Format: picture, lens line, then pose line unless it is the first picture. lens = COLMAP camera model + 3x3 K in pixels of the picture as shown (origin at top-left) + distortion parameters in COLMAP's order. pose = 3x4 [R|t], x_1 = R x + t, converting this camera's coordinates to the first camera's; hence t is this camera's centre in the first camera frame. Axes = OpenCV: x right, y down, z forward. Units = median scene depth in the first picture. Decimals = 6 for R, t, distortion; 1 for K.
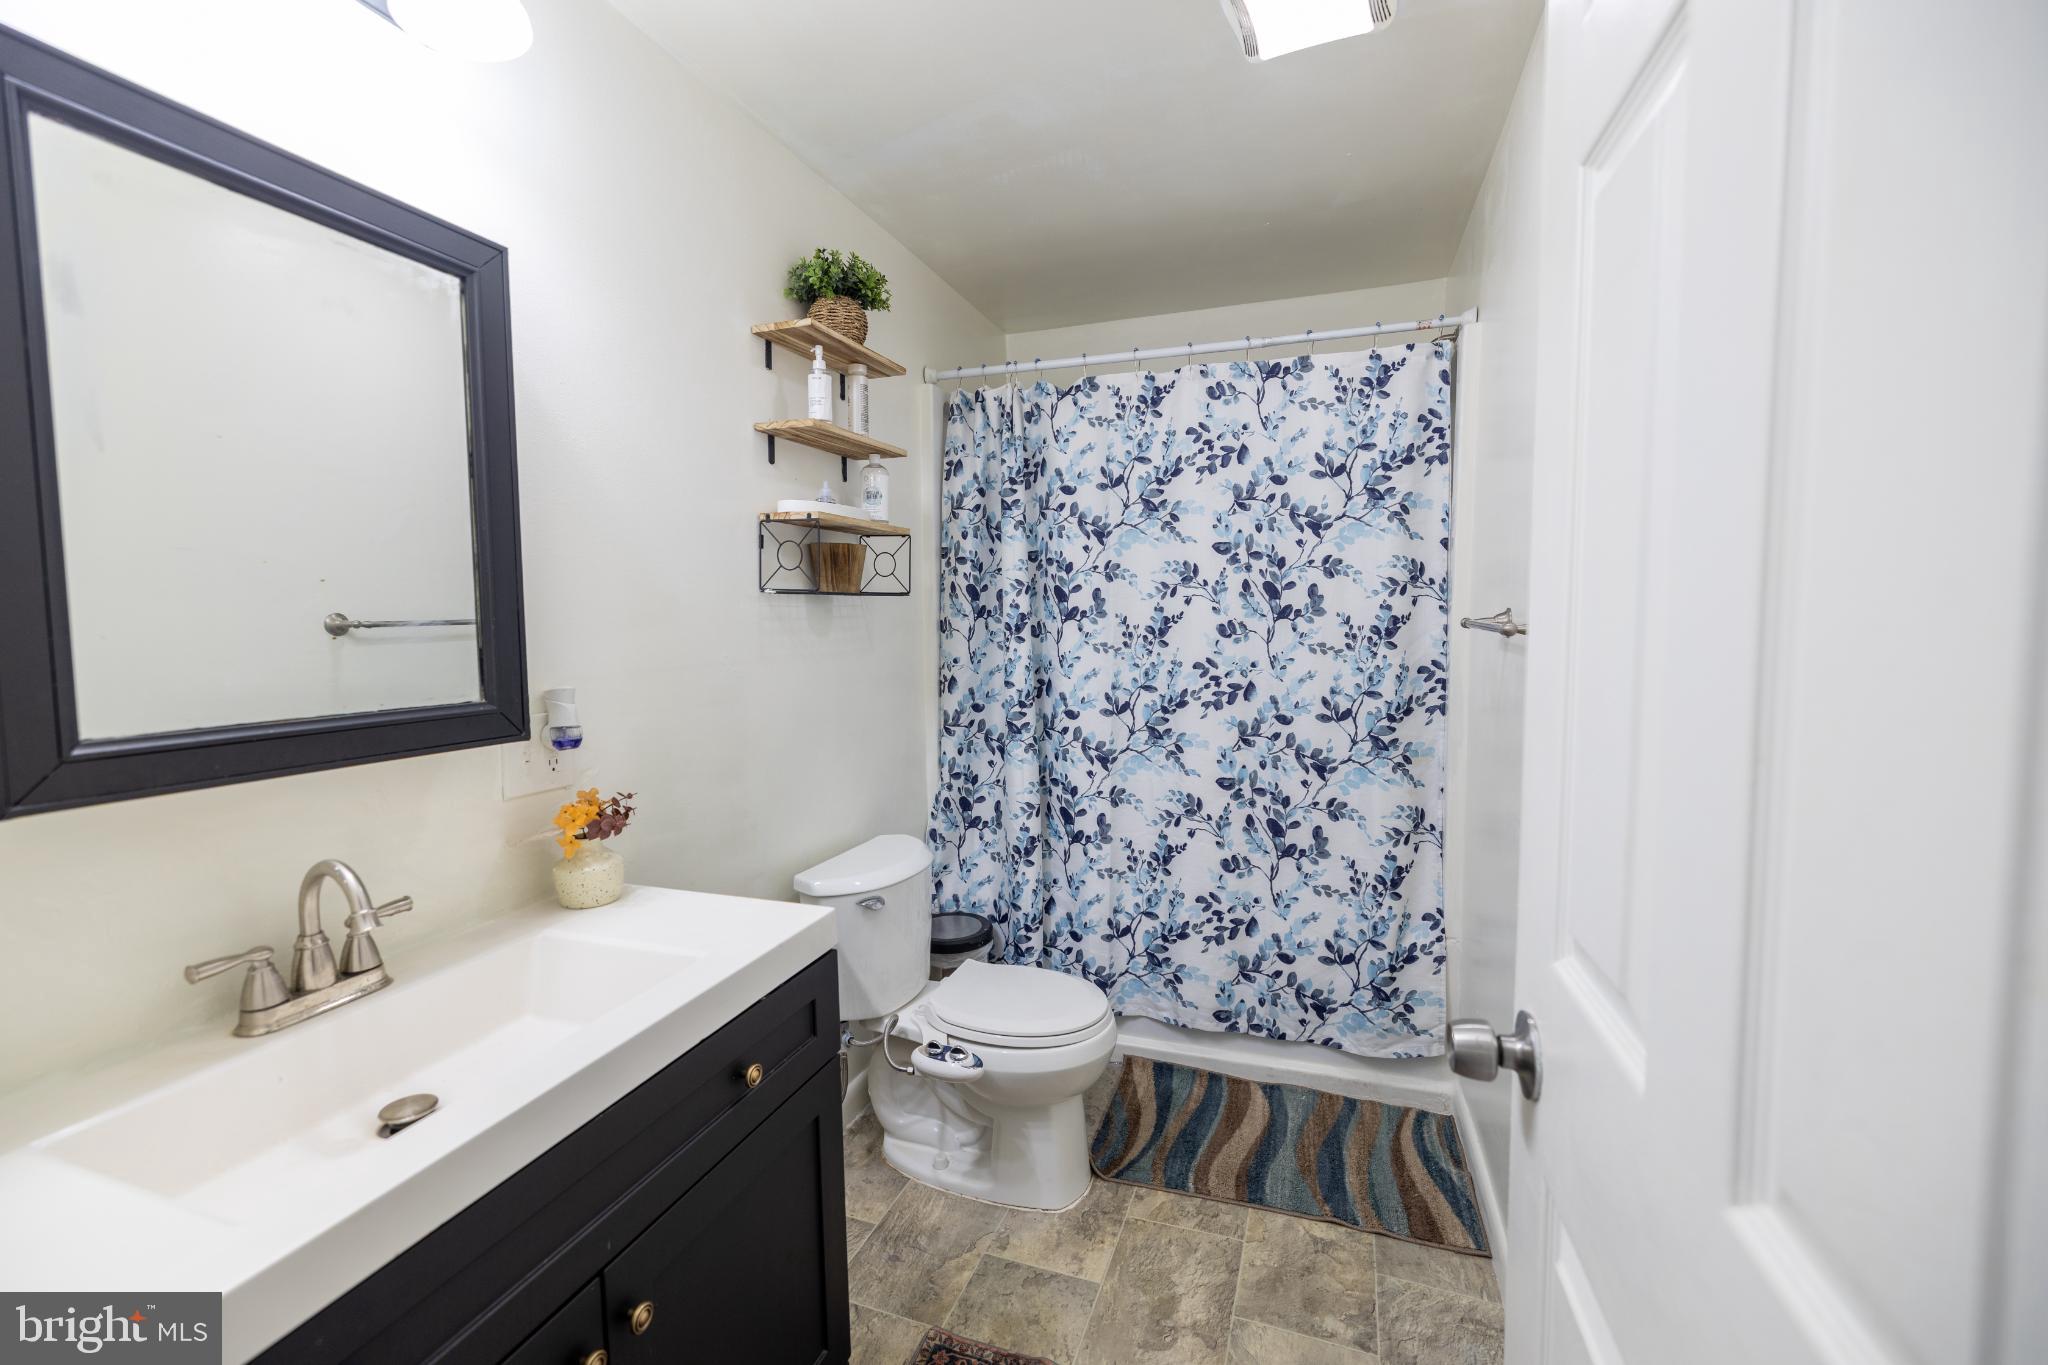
lens RADIAL K [[860.1, 0, 1020.7], [0, 860.1, 678.2], [0, 0, 1]] dist [0.004178, -0.000534]
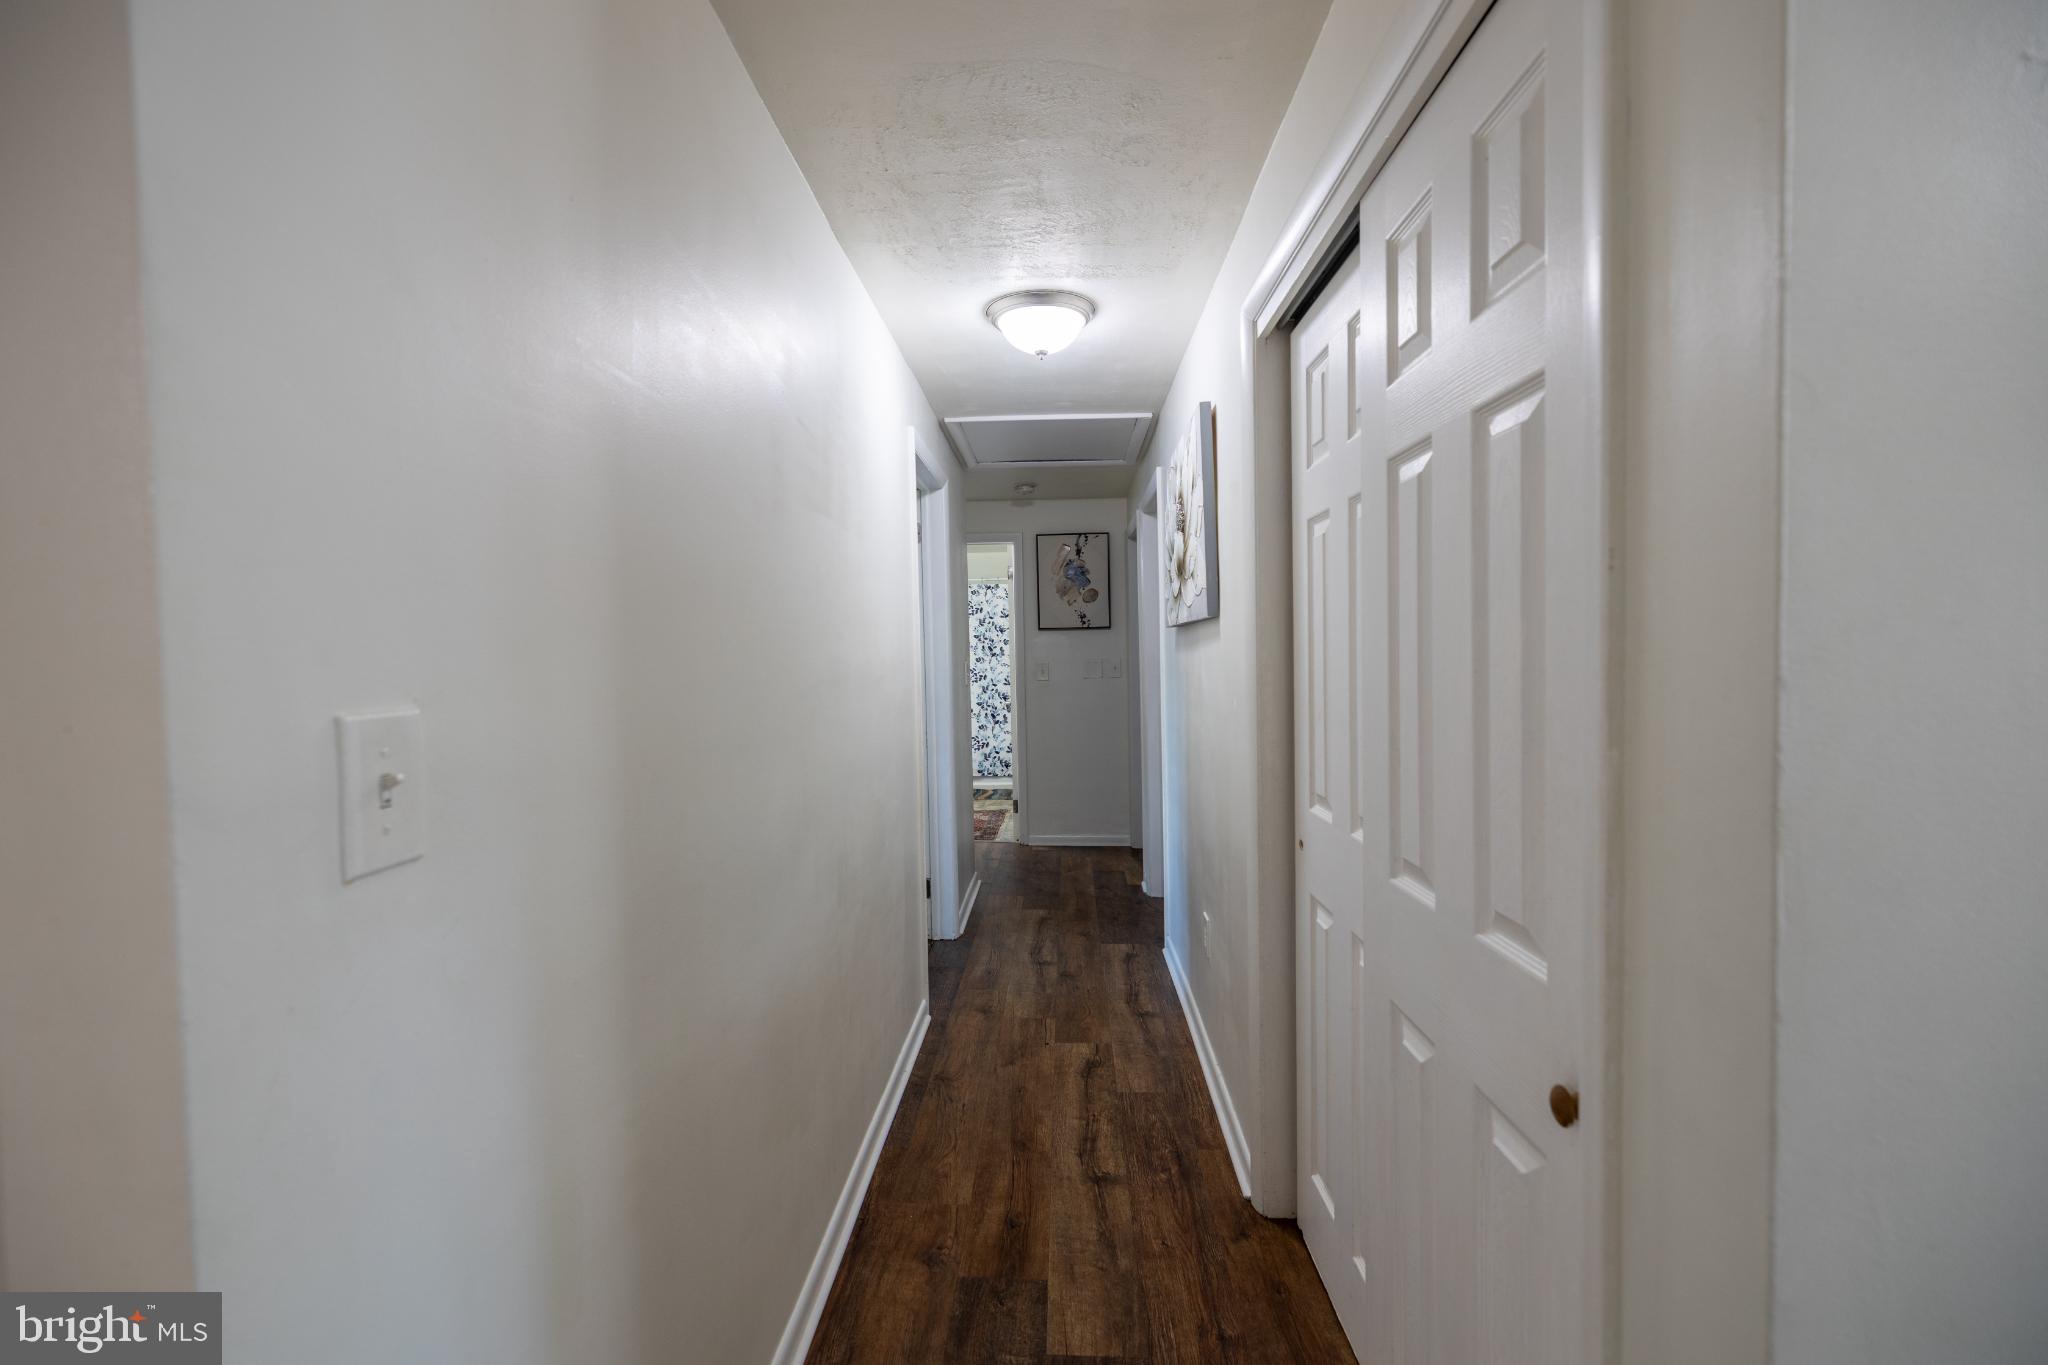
lens RADIAL K [[860.1, 0, 1024.5], [0, 860.1, 679.9], [0, 0, 1]] dist [0.004178, -0.000534]
pose [[0.957237, -0.017497, 0.288777, -0.598770], [0.029393, 0.998886, -0.036911, 0.161282], [-0.287809, 0.043821, 0.956685, -2.423527]]
